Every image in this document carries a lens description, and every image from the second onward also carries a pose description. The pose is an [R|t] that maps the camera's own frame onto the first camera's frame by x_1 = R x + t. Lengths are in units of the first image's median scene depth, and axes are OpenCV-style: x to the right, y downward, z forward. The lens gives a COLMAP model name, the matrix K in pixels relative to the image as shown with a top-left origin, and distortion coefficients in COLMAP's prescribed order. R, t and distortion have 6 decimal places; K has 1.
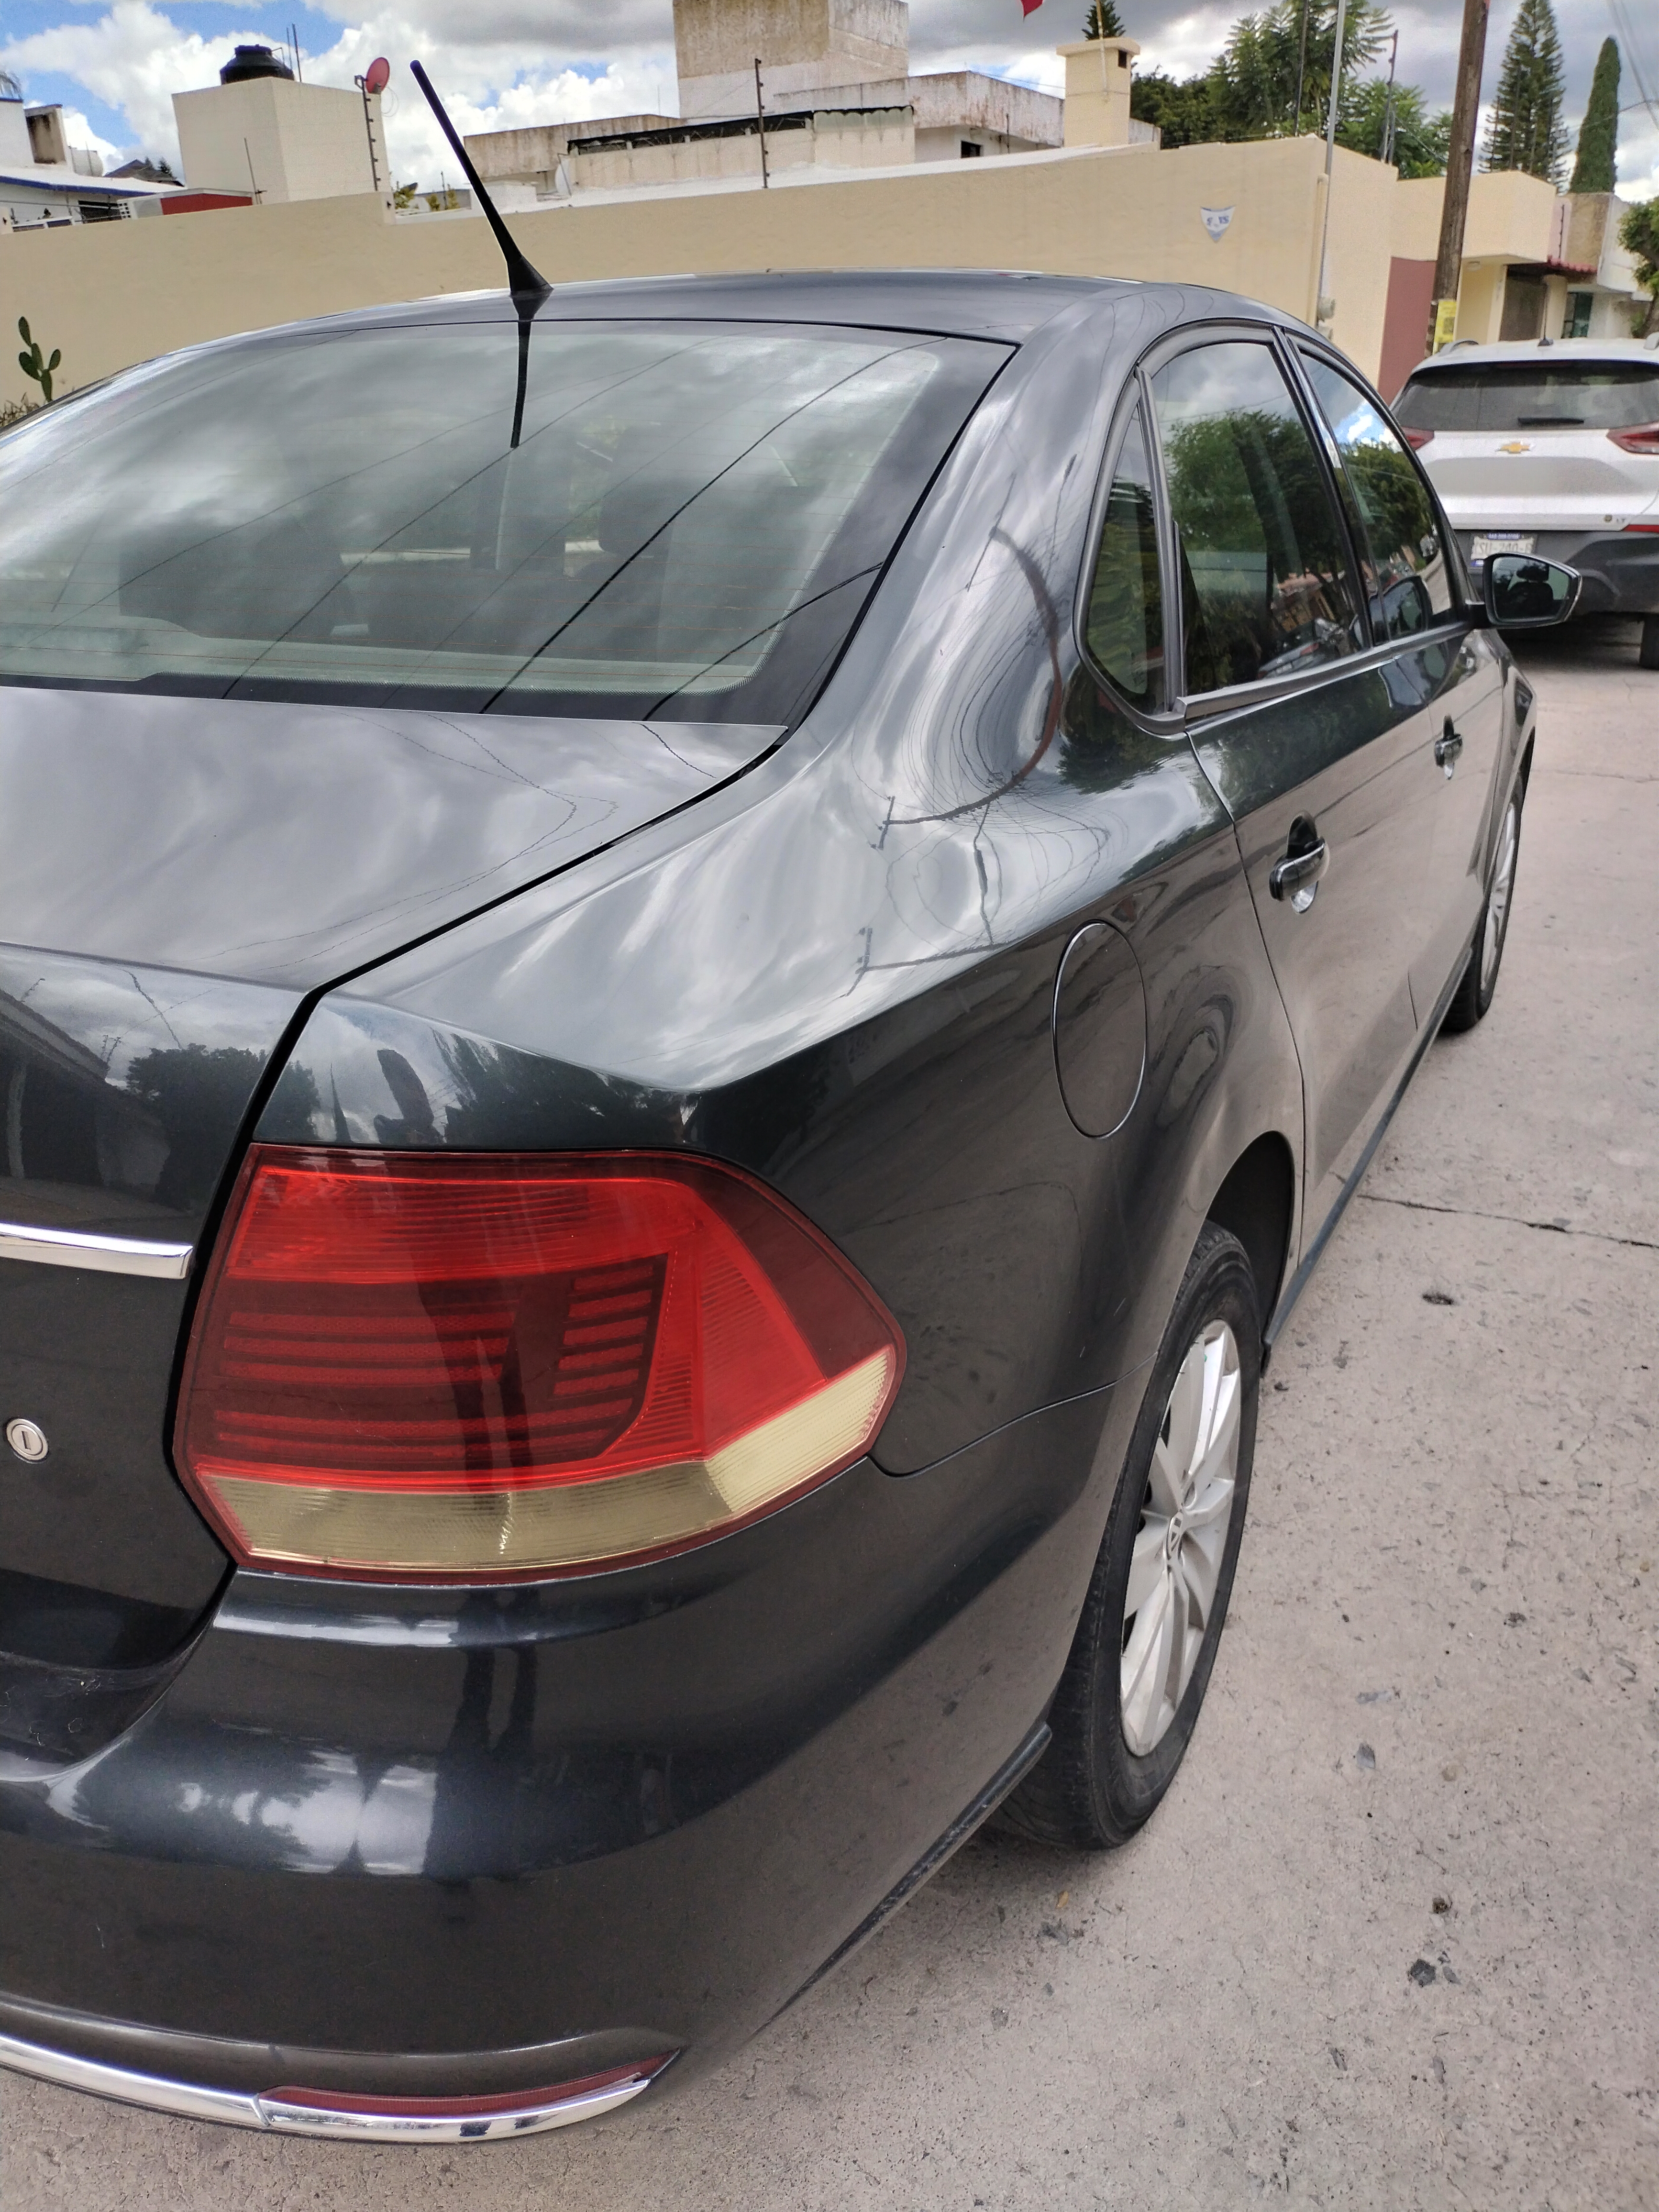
lens RADIAL K [[1647.4, 0, 829.5], [0, 1647.4, 1106.0], [0, 0, 1]] dist [0.067228, -0.066360]
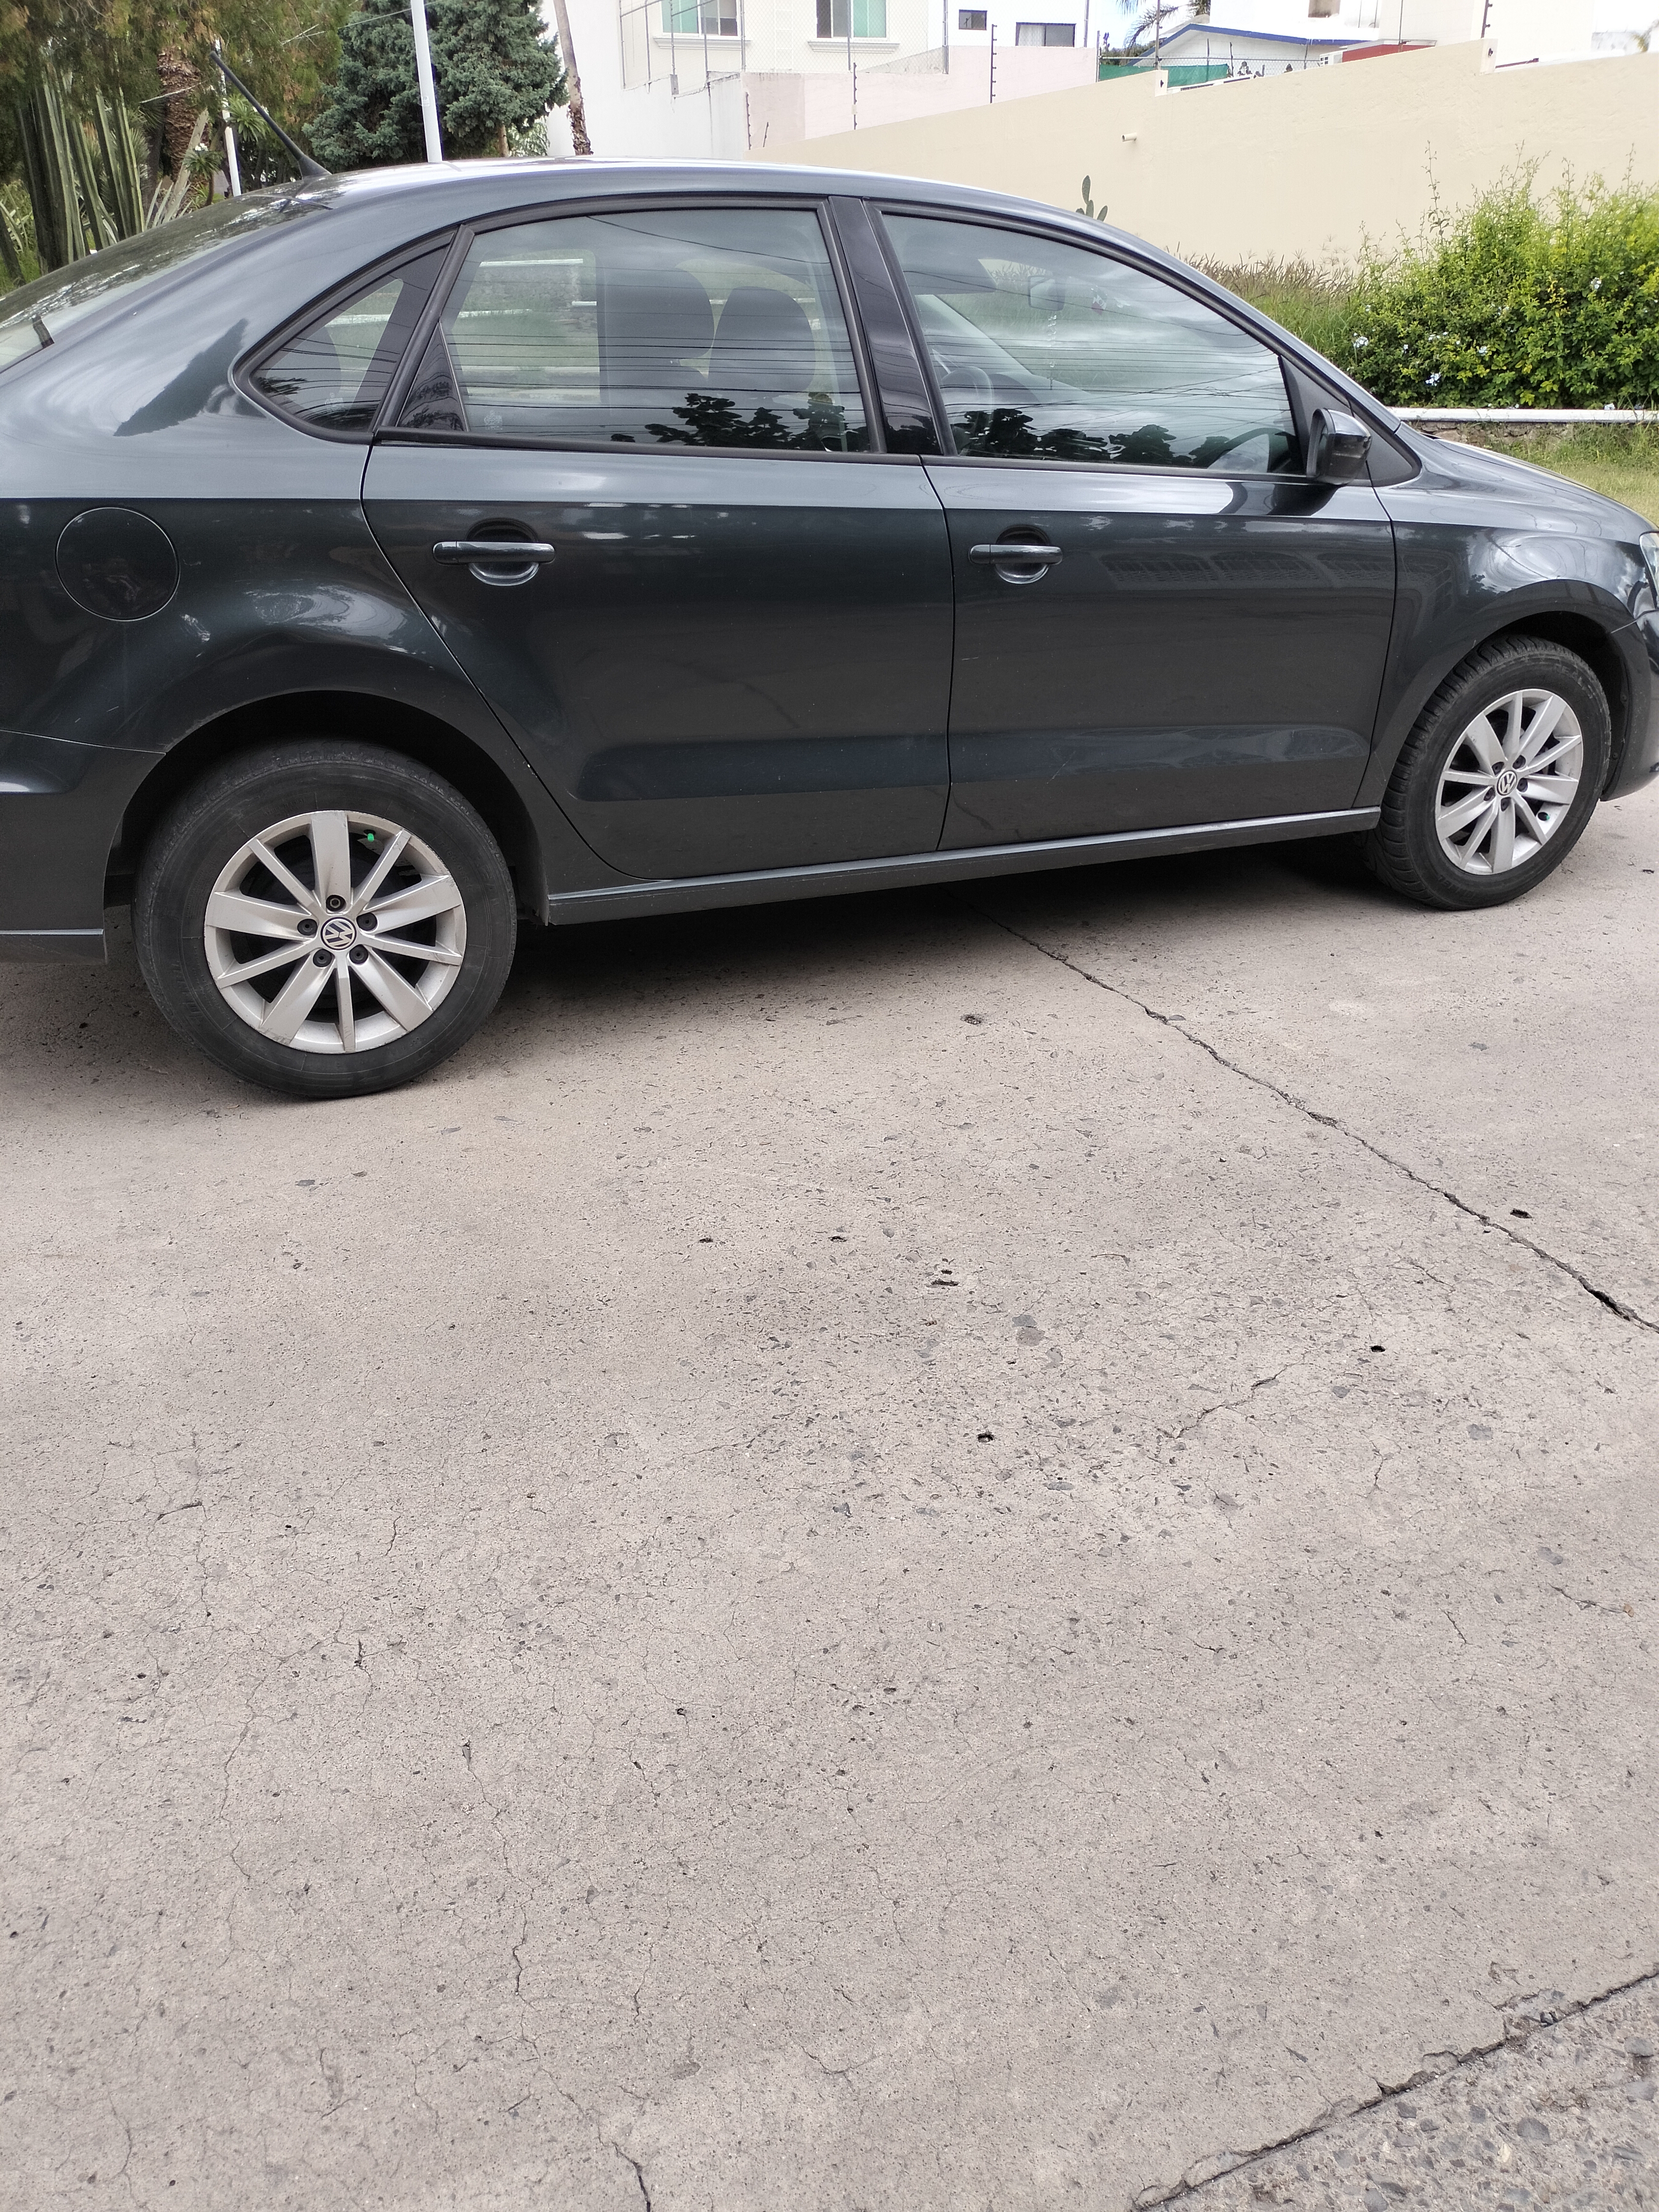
lens RADIAL K [[1647.4, 0, 829.5], [0, 1647.4, 1106.0], [0, 0, 1]] dist [0.067228, -0.066360]
pose [[0.782734, 0.300455, -0.545027, 1.044264], [-0.261792, 0.953454, 0.149637, 0.024086], [0.564617, 0.025557, 0.824957, -0.074261]]
